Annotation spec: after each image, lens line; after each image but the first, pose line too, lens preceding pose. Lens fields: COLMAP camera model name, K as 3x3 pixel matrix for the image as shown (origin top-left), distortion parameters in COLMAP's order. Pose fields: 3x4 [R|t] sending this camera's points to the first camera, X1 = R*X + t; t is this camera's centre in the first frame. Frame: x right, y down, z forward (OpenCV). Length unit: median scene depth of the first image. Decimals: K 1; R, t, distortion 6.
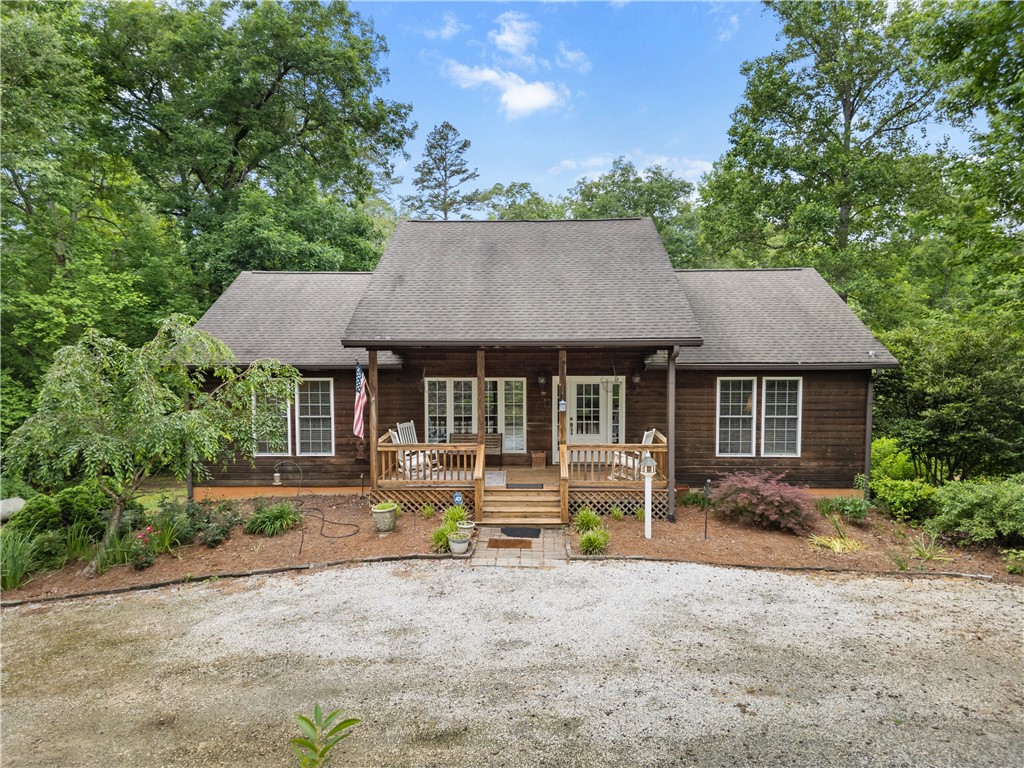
lens RADIAL K [[715.6, 0, 508.8], [0, 715.6, 385.8], [0, 0, 1]] dist [0.040410, -0.032584]
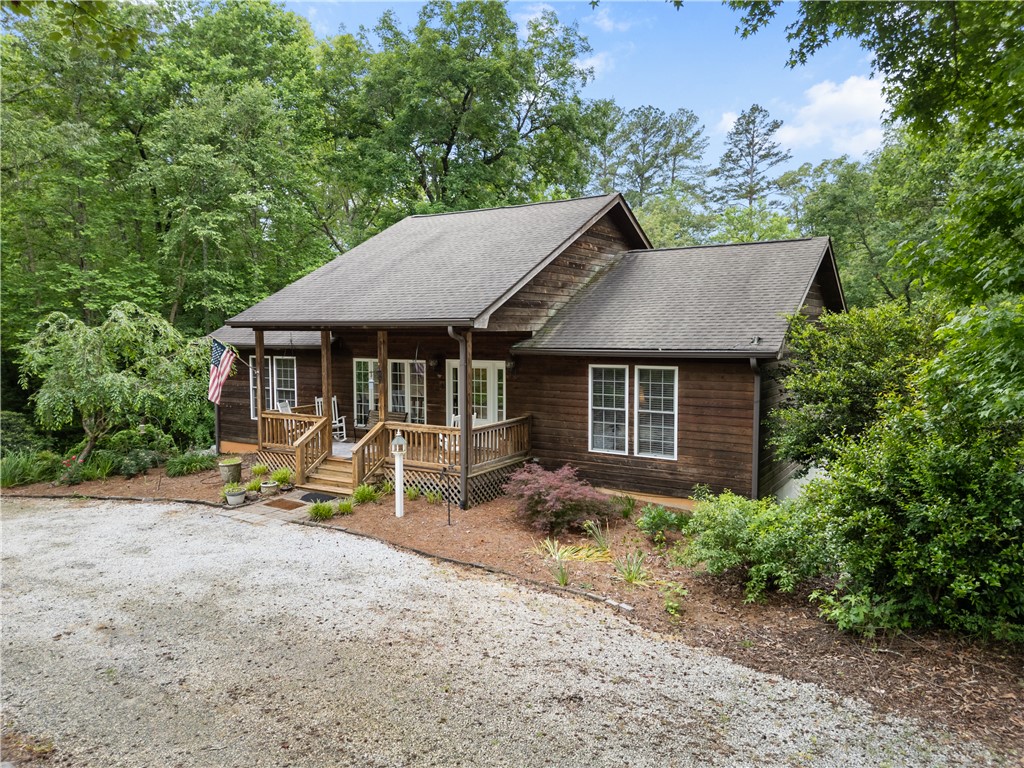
lens RADIAL K [[715.6, 0, 508.2], [0, 715.6, 383.3], [0, 0, 1]] dist [0.040410, -0.032584]
pose [[0.864547, 0.039184, -0.501022, 0.658253], [-0.040321, 0.999150, 0.008565, 0.008520], [0.500932, 0.012797, 0.865392, 0.164728]]
